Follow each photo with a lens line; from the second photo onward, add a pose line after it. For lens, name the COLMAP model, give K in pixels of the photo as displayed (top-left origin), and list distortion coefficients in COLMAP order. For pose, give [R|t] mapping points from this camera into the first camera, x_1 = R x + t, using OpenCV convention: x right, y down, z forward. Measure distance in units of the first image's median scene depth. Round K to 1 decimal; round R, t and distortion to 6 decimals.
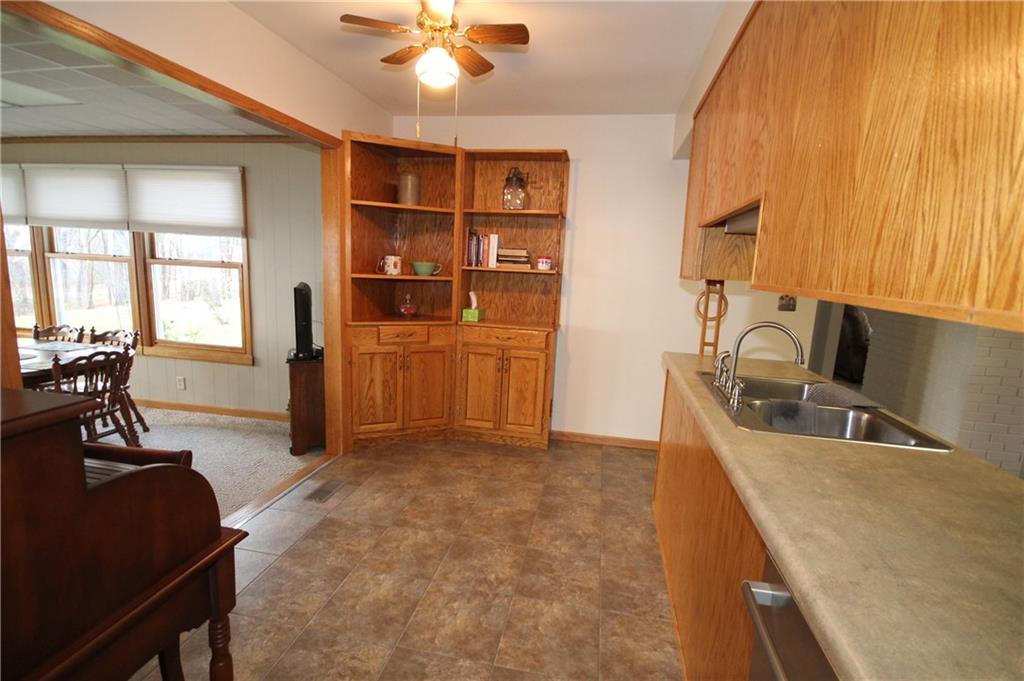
lens RADIAL K [[480.5, 0, 511.7], [0, 480.5, 339.0], [0, 0, 1]] dist [0.001207, 0.000715]
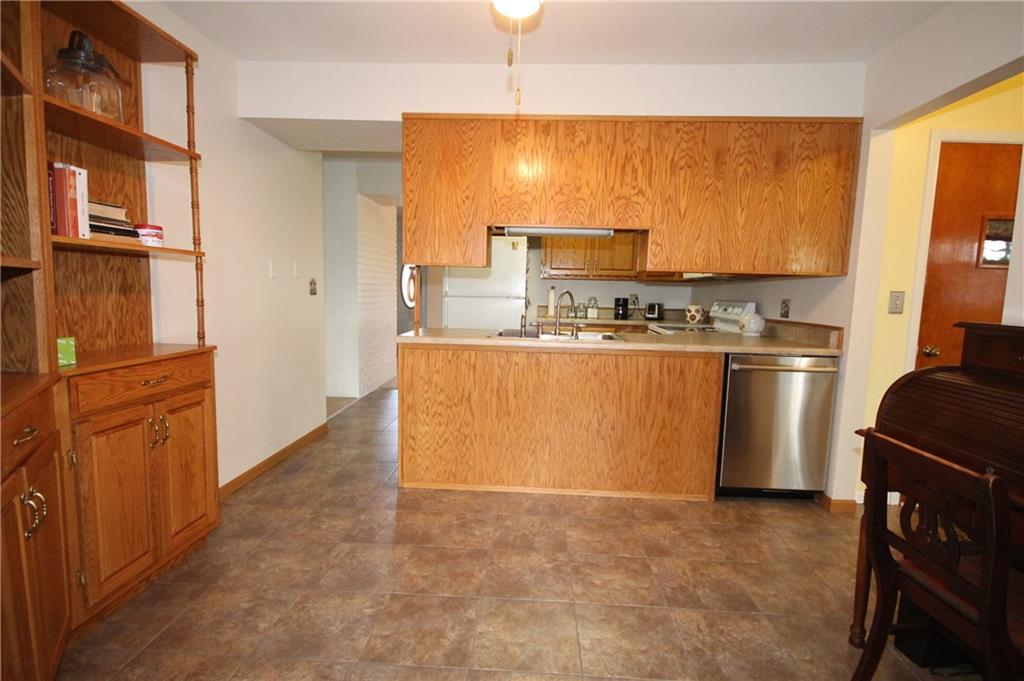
lens RADIAL K [[480.5, 0, 513.5], [0, 480.5, 340.1], [0, 0, 1]] dist [0.001207, 0.000715]
pose [[-0.137660, -0.147167, 0.979485, -0.777541], [0.117710, 0.979461, 0.163707, -0.114920], [-0.983460, 0.137831, -0.117509, 0.923444]]
